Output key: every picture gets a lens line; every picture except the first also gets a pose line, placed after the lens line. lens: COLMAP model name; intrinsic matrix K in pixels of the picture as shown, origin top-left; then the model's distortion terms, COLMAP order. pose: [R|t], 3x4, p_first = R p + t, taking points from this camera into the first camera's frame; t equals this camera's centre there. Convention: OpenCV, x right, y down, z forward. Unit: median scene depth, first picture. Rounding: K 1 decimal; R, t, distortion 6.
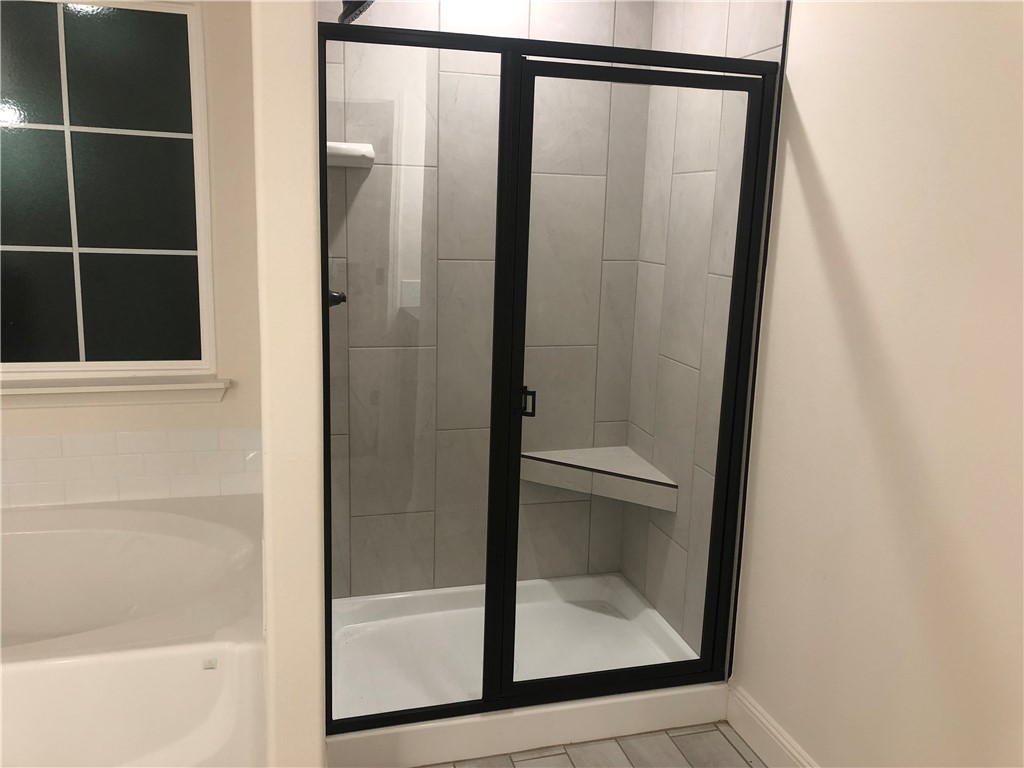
lens RADIAL K [[864.4, 0, 514.4], [0, 864.4, 390.4], [0, 0, 1]] dist [0.000748, -0.000835]
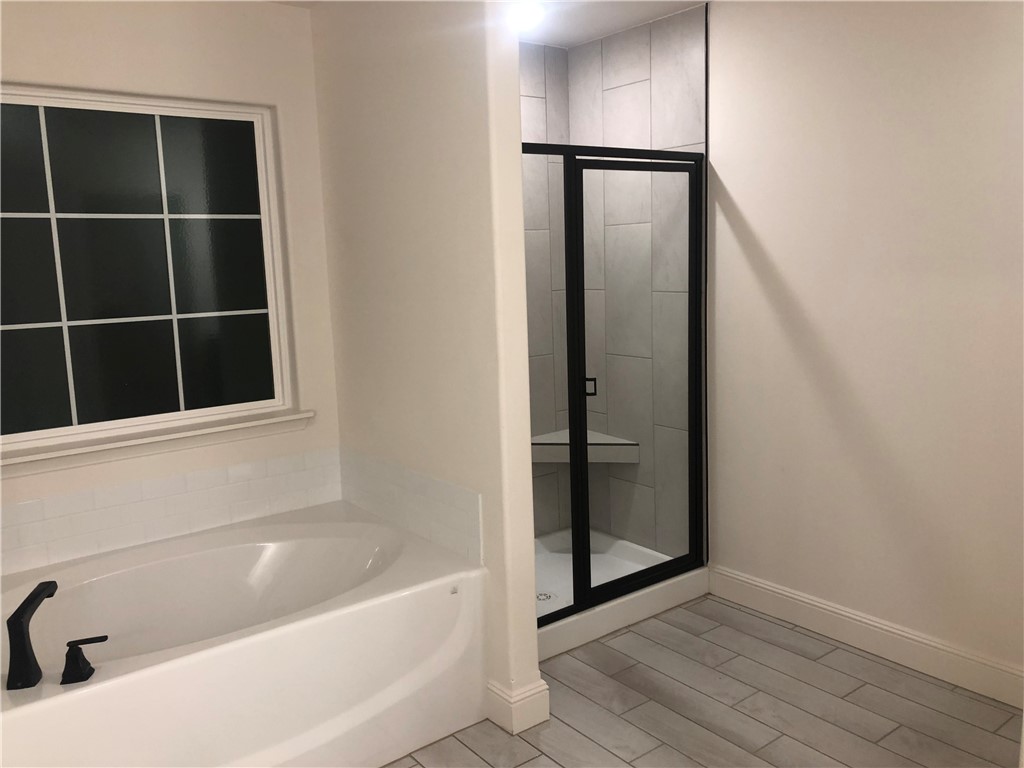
lens RADIAL K [[839.2, 0, 512.0], [0, 839.2, 384.0], [0, 0, 1]] dist [0.004222, 0.001271]
pose [[0.930570, -0.116485, 0.347090, -0.519170], [0.135333, 0.990331, -0.030476, 0.030833], [-0.340184, 0.075333, 0.937336, -0.243805]]
